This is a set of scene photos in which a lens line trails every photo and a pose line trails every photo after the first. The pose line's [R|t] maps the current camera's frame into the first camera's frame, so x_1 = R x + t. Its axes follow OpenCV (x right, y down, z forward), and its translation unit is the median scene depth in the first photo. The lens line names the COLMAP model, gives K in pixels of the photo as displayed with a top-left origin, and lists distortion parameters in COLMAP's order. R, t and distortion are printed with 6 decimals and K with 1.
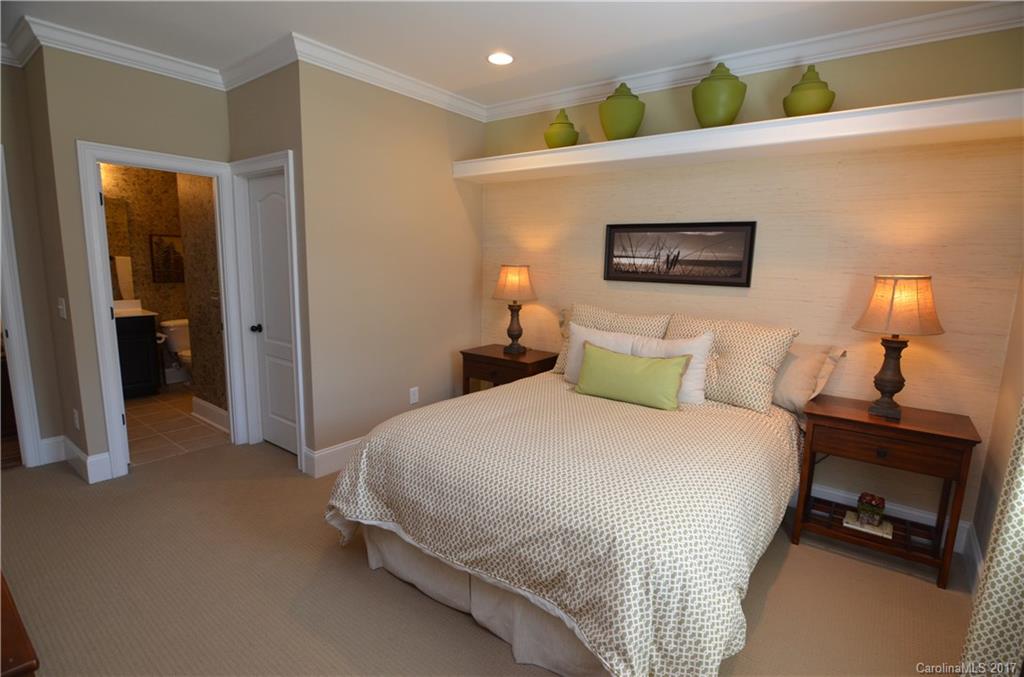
lens RADIAL K [[494.3, 0, 512.9], [0, 494.3, 345.7], [0, 0, 1]] dist [-0.010824, -0.007285]
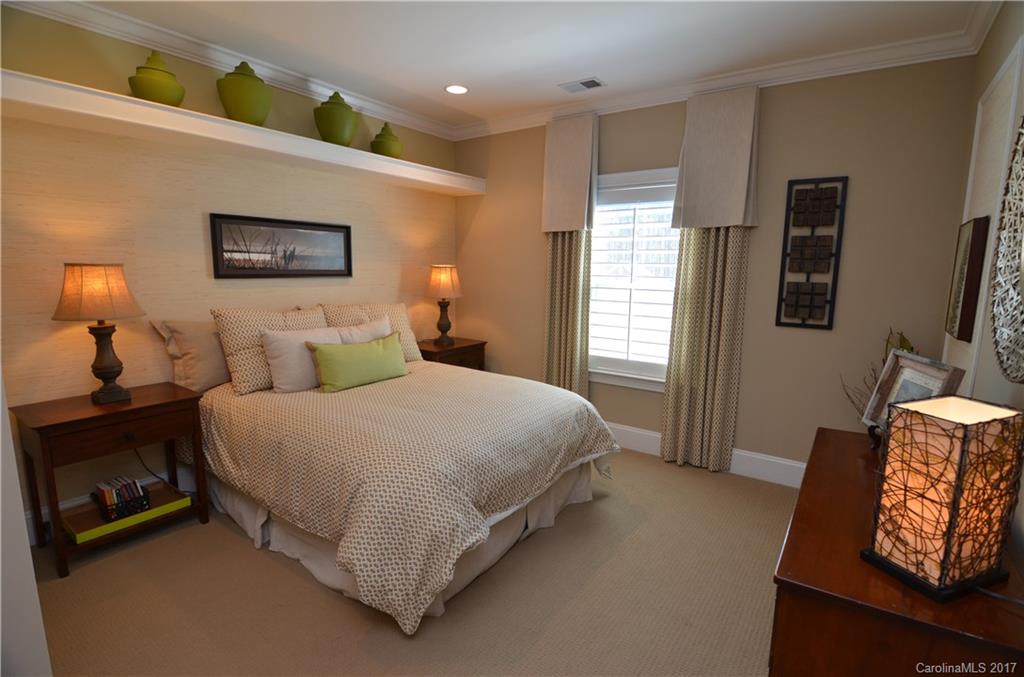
lens RADIAL K [[494.3, 0, 513.4], [0, 494.3, 336.7], [0, 0, 1]] dist [-0.010824, -0.007285]
pose [[-0.029439, -0.168236, 0.985307, -0.697856], [0.149440, 0.973915, 0.170756, -0.108328], [-0.988333, 0.152271, -0.003530, 0.536937]]
